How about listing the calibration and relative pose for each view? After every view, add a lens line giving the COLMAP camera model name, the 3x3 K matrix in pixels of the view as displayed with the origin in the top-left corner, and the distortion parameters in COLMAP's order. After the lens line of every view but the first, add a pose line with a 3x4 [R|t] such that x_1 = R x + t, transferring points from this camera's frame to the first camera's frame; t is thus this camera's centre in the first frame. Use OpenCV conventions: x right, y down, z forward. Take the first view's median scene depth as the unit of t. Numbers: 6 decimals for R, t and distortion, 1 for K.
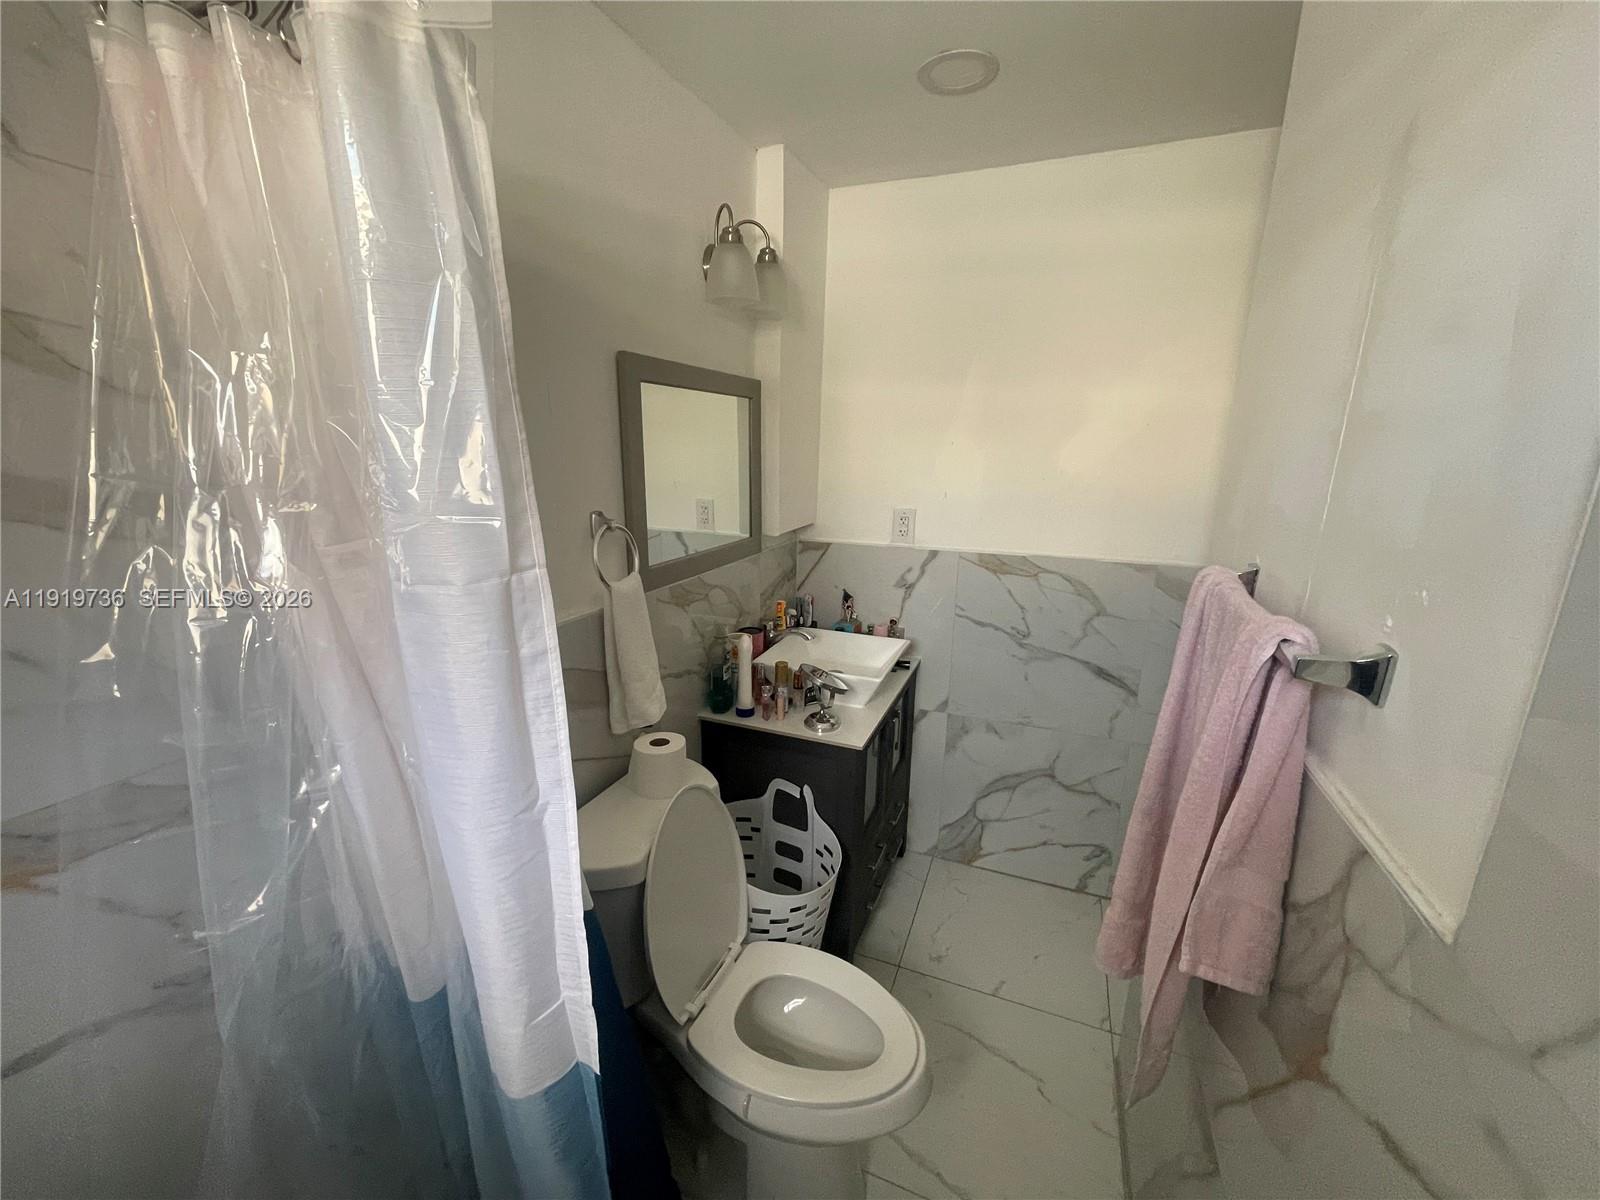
lens RADIAL K [[639.6, 0, 798.7], [0, 639.6, 608.2], [0, 0, 1]] dist [0.001036, -0.003327]
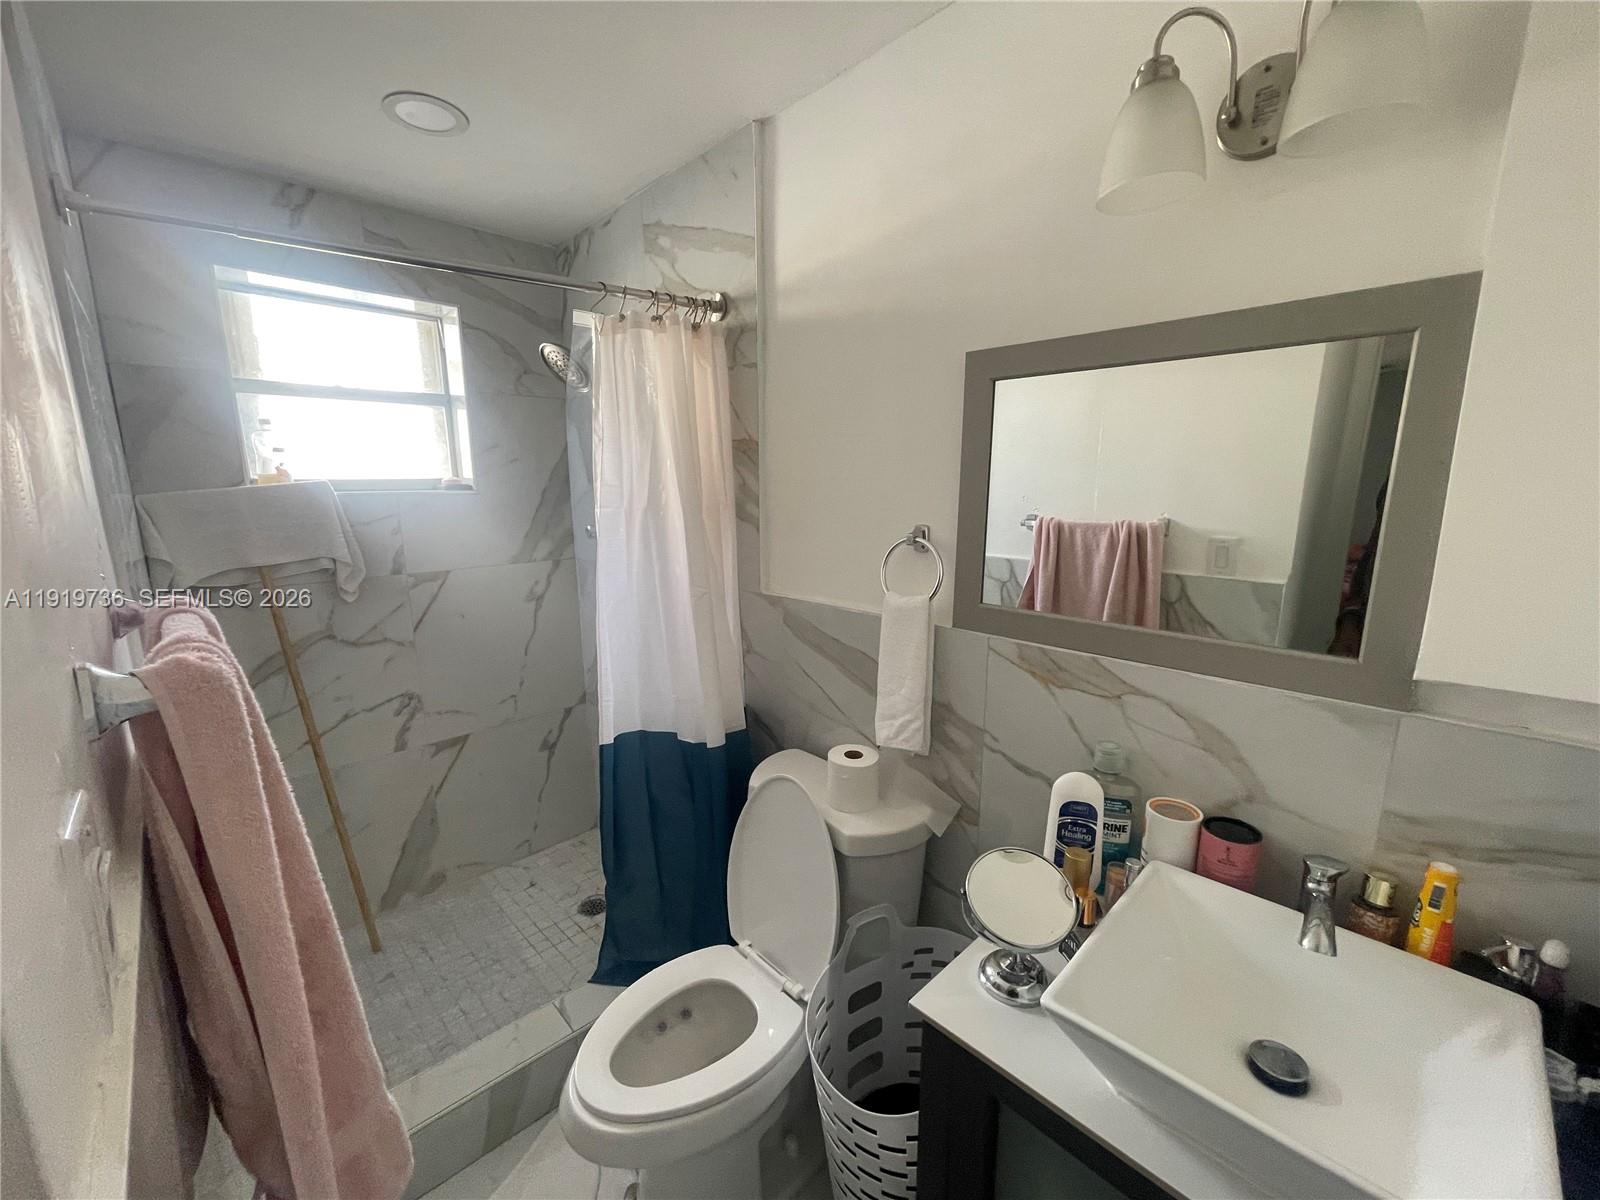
lens RADIAL K [[639.6, 0, 798.7], [0, 639.6, 608.2], [0, 0, 1]] dist [0.001036, -0.003327]
pose [[-0.412498, 0.170229, -0.894912, 0.537279], [-0.224438, 0.933111, 0.280947, -0.211970], [0.882878, 0.316743, -0.346701, 0.963480]]
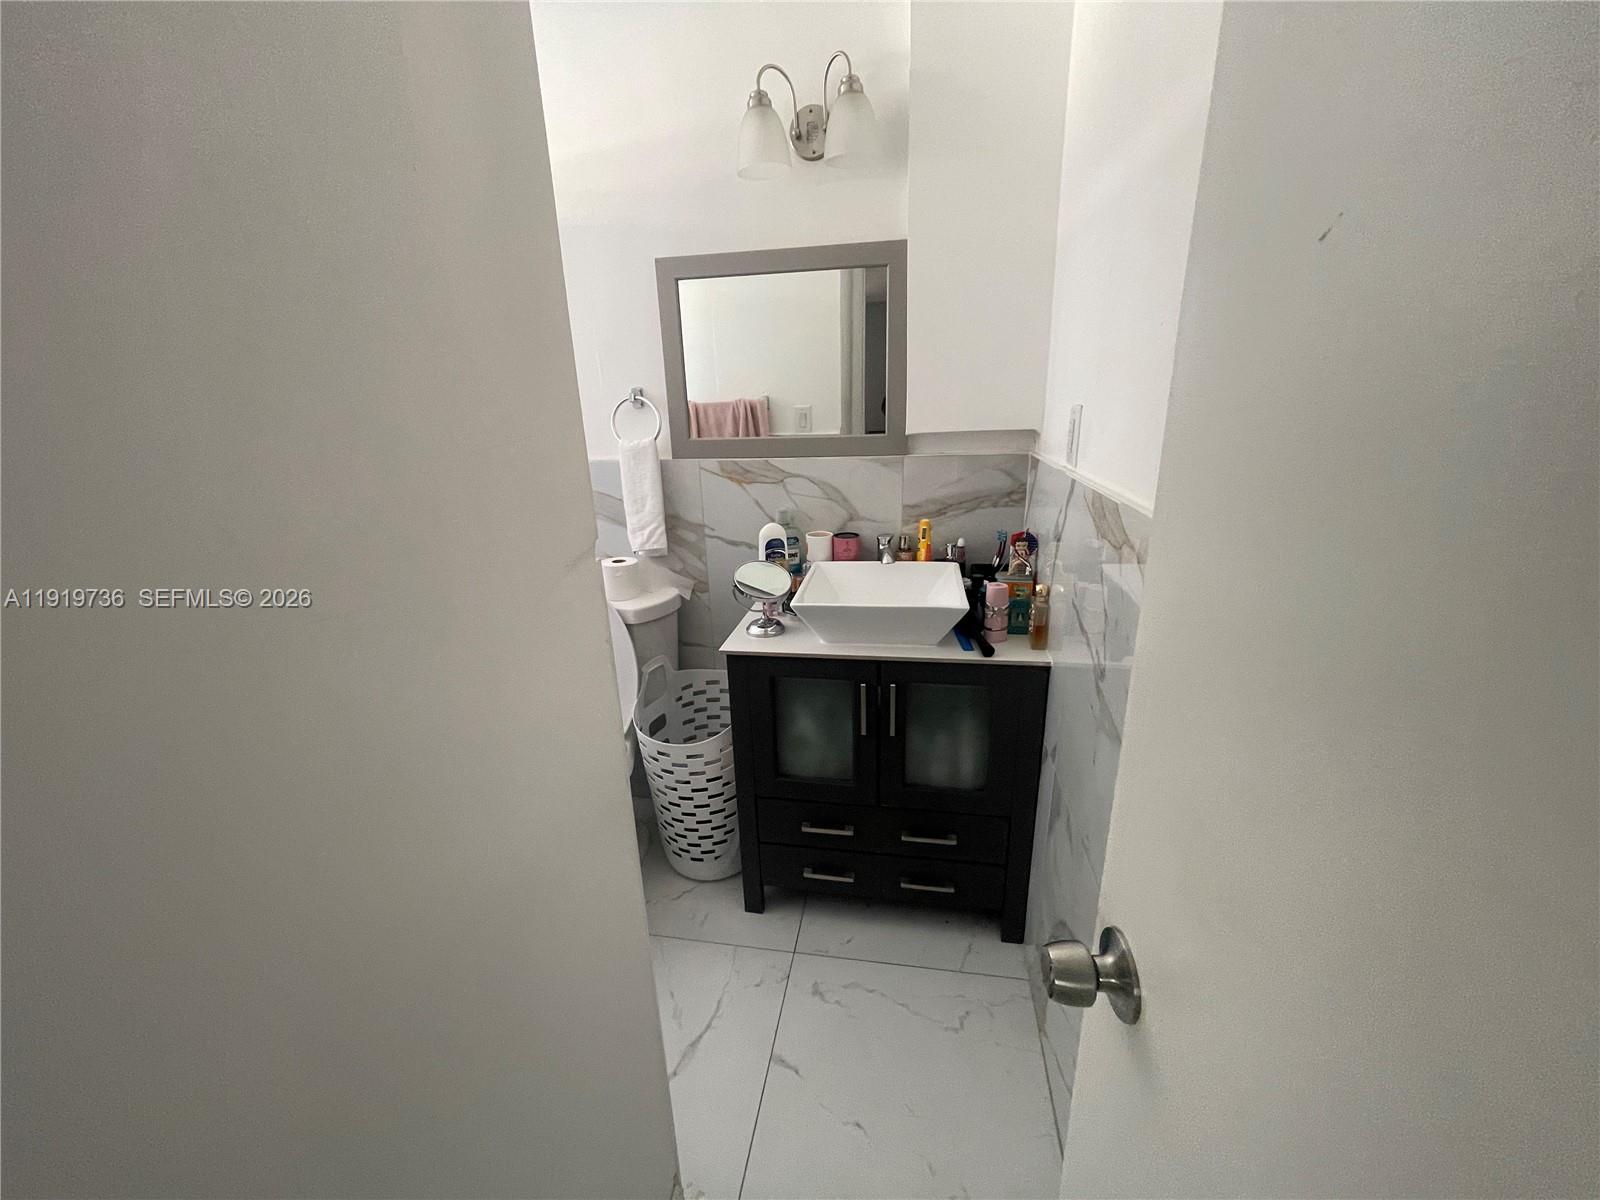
lens RADIAL K [[639.6, 0, 798.7], [0, 639.6, 608.2], [0, 0, 1]] dist [0.001036, -0.003327]
pose [[0.196386, 0.295502, -0.934939, 0.941047], [-0.209946, 0.944066, 0.254288, -0.100475], [0.957787, 0.146348, 0.247441, 0.840711]]
